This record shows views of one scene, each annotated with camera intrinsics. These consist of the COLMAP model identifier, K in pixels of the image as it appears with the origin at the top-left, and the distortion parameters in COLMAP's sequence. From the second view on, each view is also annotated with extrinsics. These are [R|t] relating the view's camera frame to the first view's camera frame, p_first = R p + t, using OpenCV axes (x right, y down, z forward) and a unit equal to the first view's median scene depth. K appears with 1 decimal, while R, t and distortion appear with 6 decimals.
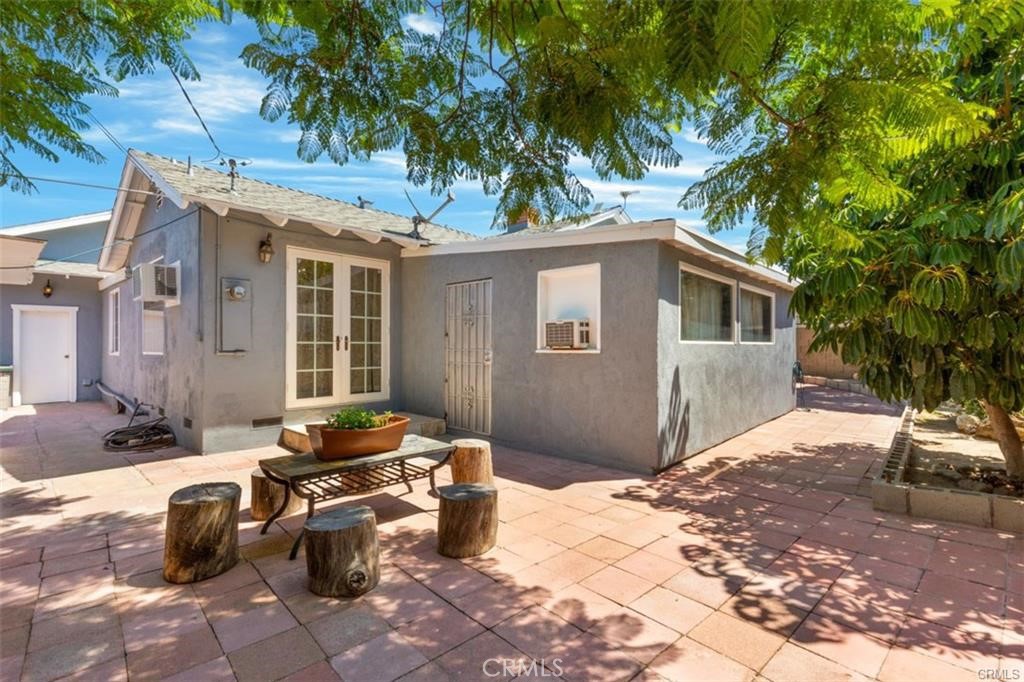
lens RADIAL K [[454.4, 0, 510.0], [0, 454.4, 345.3], [0, 0, 1]] dist [-0.001613, -0.000099]
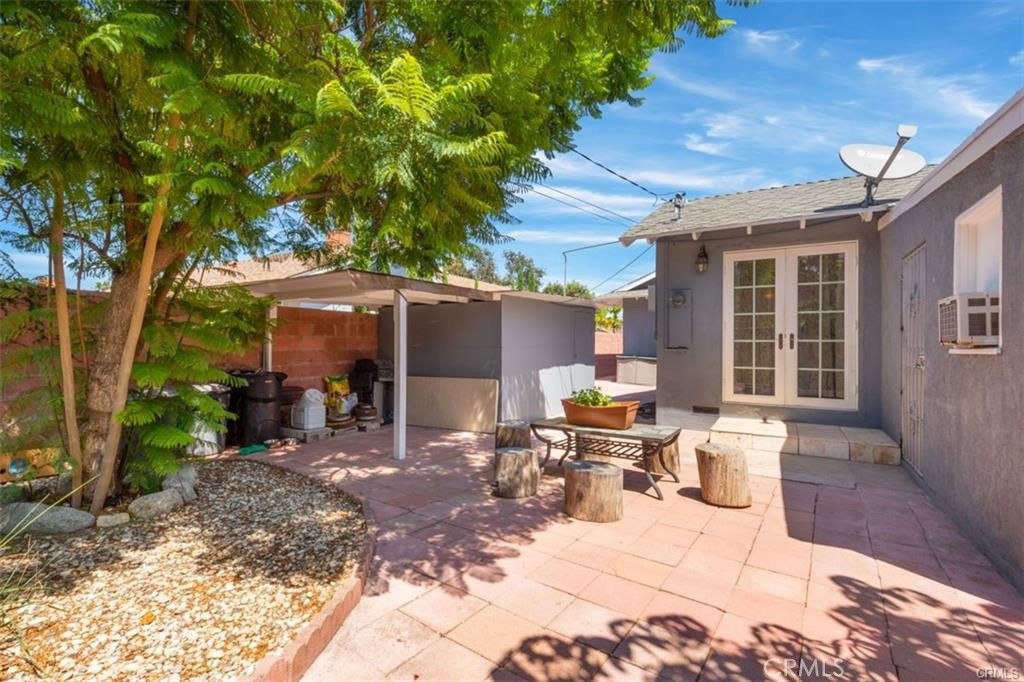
lens RADIAL K [[454.4, 0, 509.6], [0, 454.4, 341.4], [0, 0, 1]] dist [-0.001613, -0.000099]
pose [[0.219567, -0.007816, -0.975566, 0.744575], [-0.005242, 0.999944, -0.009191, 0.012810], [0.975583, 0.007132, 0.219513, 0.413520]]
